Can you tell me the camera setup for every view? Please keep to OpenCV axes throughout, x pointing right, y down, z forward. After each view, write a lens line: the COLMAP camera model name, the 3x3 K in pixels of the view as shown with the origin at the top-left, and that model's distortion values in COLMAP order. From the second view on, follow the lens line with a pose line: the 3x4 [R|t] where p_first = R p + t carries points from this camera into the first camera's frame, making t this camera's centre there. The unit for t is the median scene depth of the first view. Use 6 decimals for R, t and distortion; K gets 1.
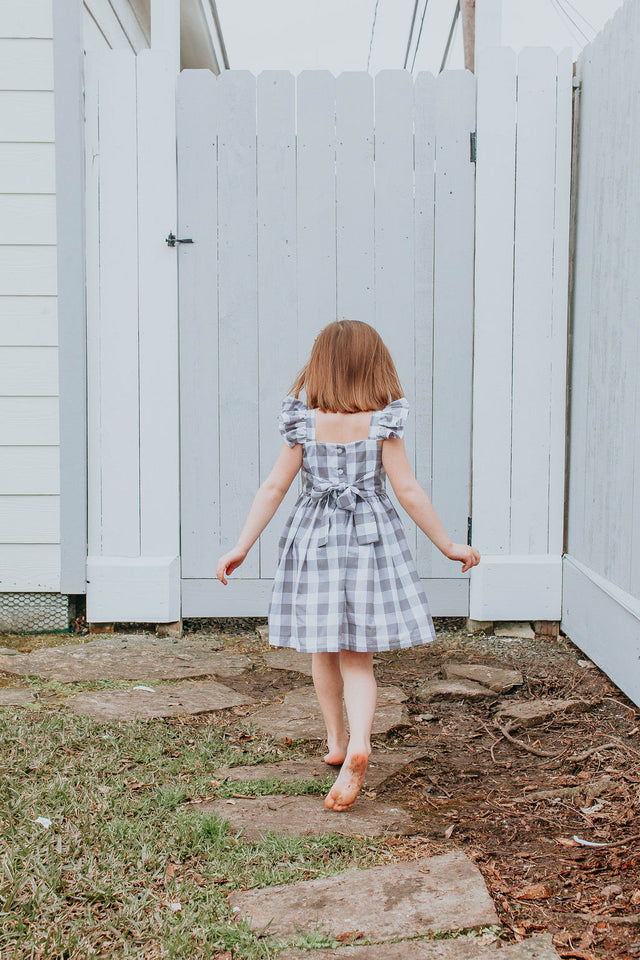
lens RADIAL K [[1384.8, 0, 313.2], [0, 1384.8, 492.1], [0, 0, 1]] dist [0.017251, 0.000000]
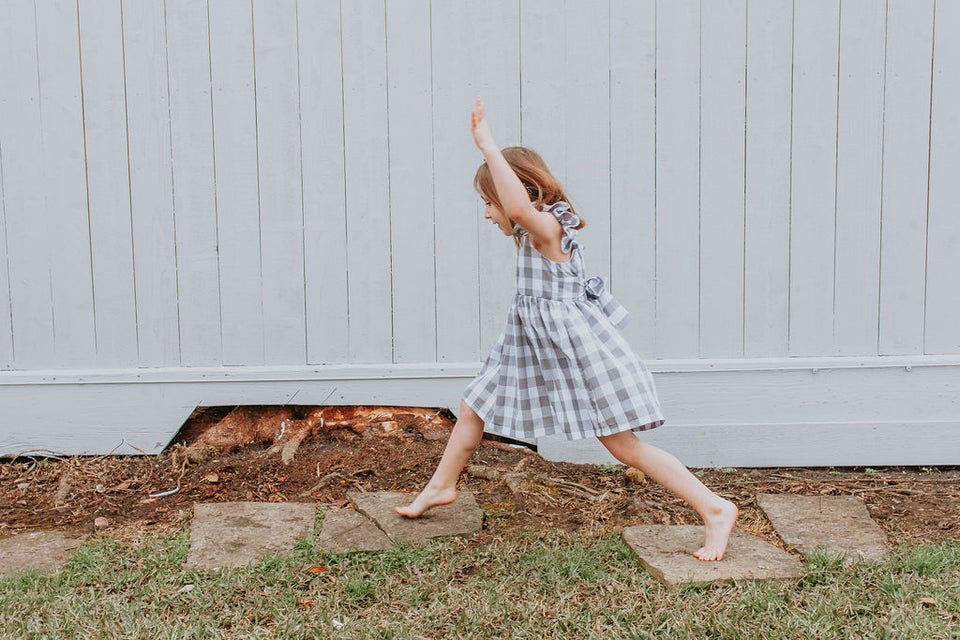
lens RADIAL K [[1306.8, 0, 479.0], [0, 1306.8, 334.4], [0, 0, 1]] dist [0.025538, 0.000000]
pose [[0.100065, -0.147278, 0.984020, -0.825546], [0.105240, 0.985003, 0.136723, -0.053417], [-0.989399, 0.089878, 0.114064, 0.361430]]
